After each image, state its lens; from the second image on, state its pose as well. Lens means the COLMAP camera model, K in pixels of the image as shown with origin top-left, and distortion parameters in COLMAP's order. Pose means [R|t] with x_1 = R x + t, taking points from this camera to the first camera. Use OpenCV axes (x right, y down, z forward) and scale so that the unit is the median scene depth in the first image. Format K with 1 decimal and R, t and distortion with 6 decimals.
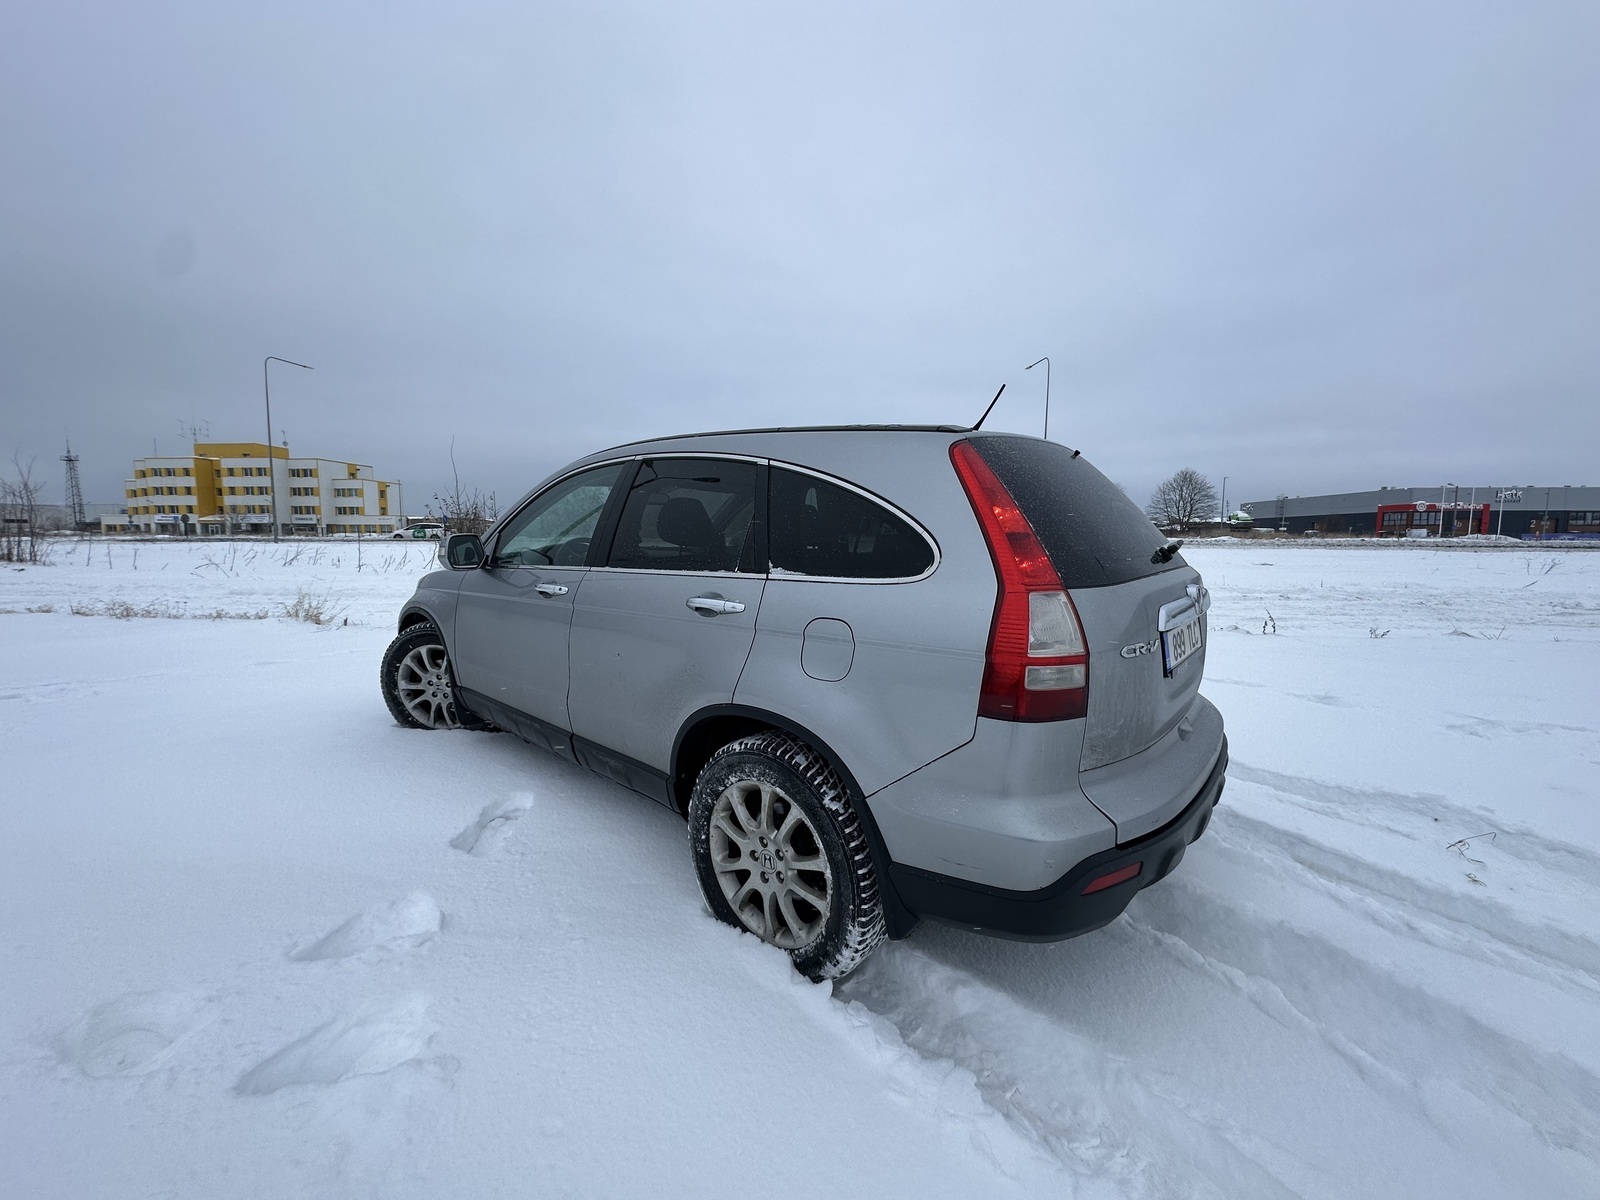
lens RADIAL K [[637.9, 0, 799.4], [0, 637.9, 603.6], [0, 0, 1]] dist [0.001159, -0.000169]
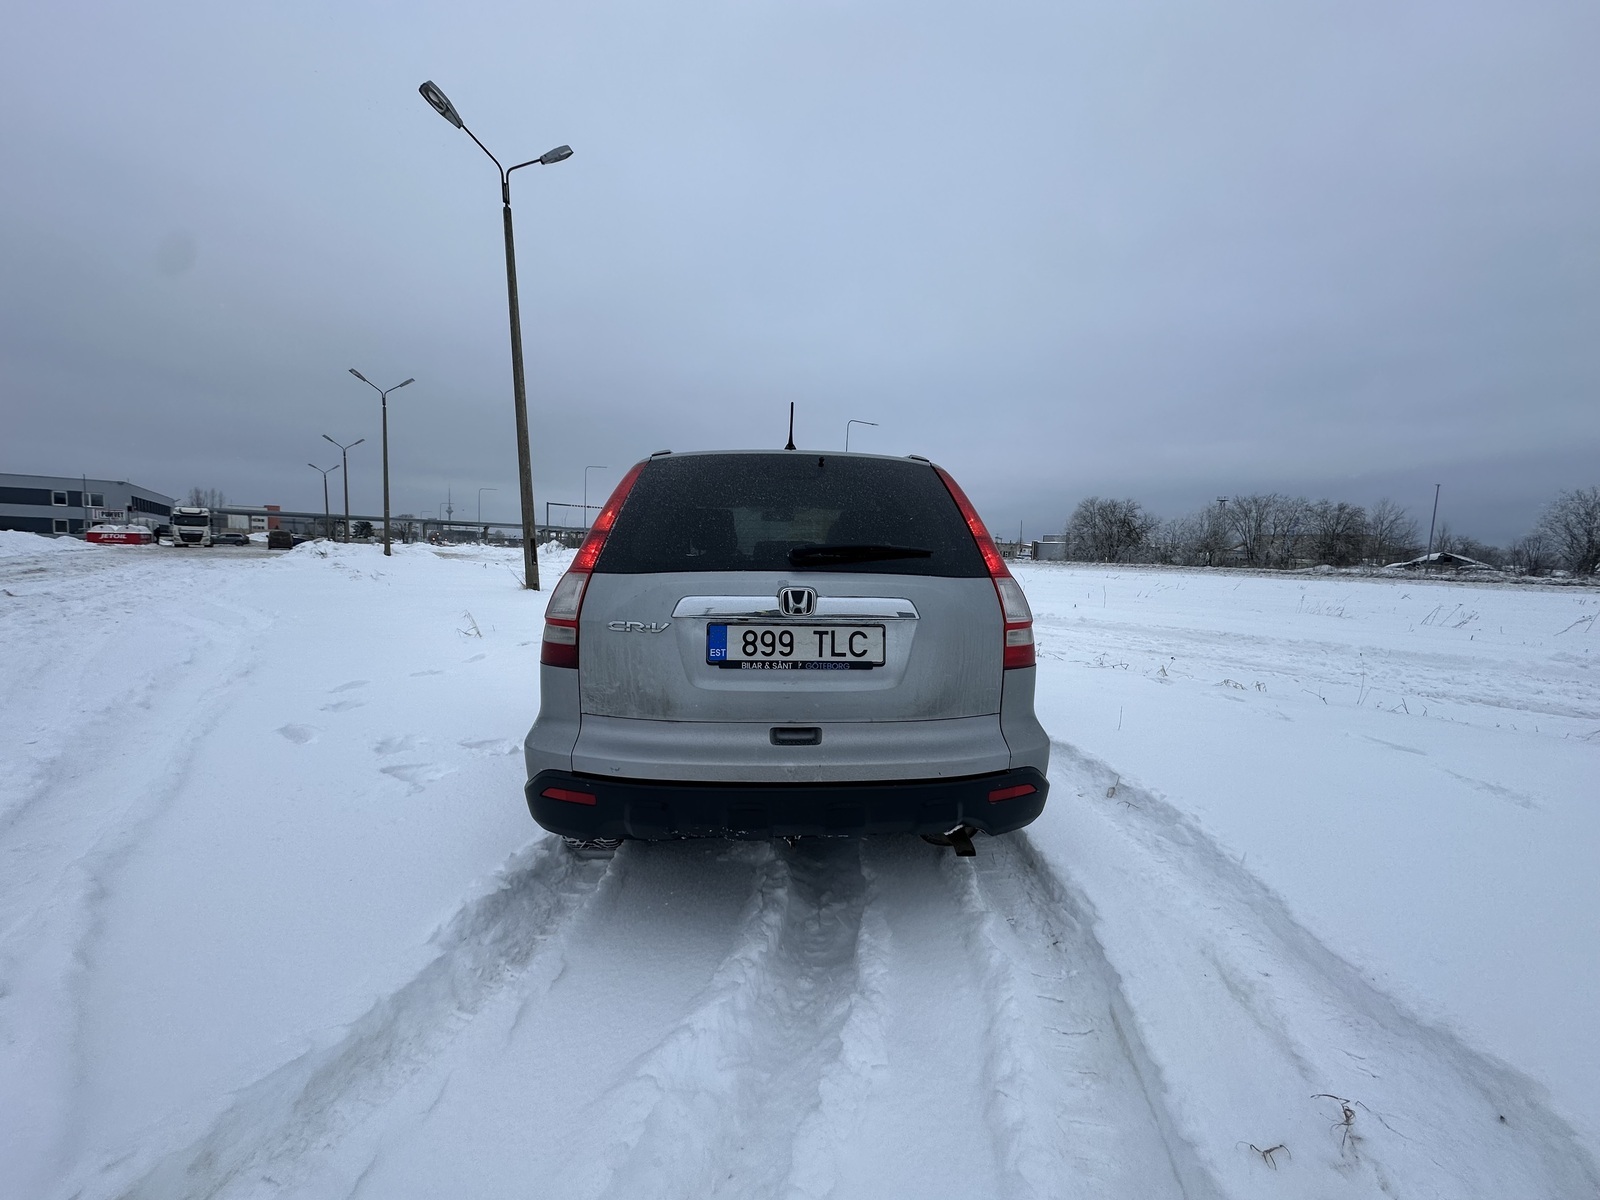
lens RADIAL K [[637.9, 0, 799.4], [0, 637.9, 603.6], [0, 0, 1]] dist [0.001159, -0.000169]
pose [[0.688919, 0.076687, -0.720770, 1.011496], [-0.105422, 0.994415, 0.005038, -0.010714], [0.717131, 0.072514, 0.693156, 0.236256]]
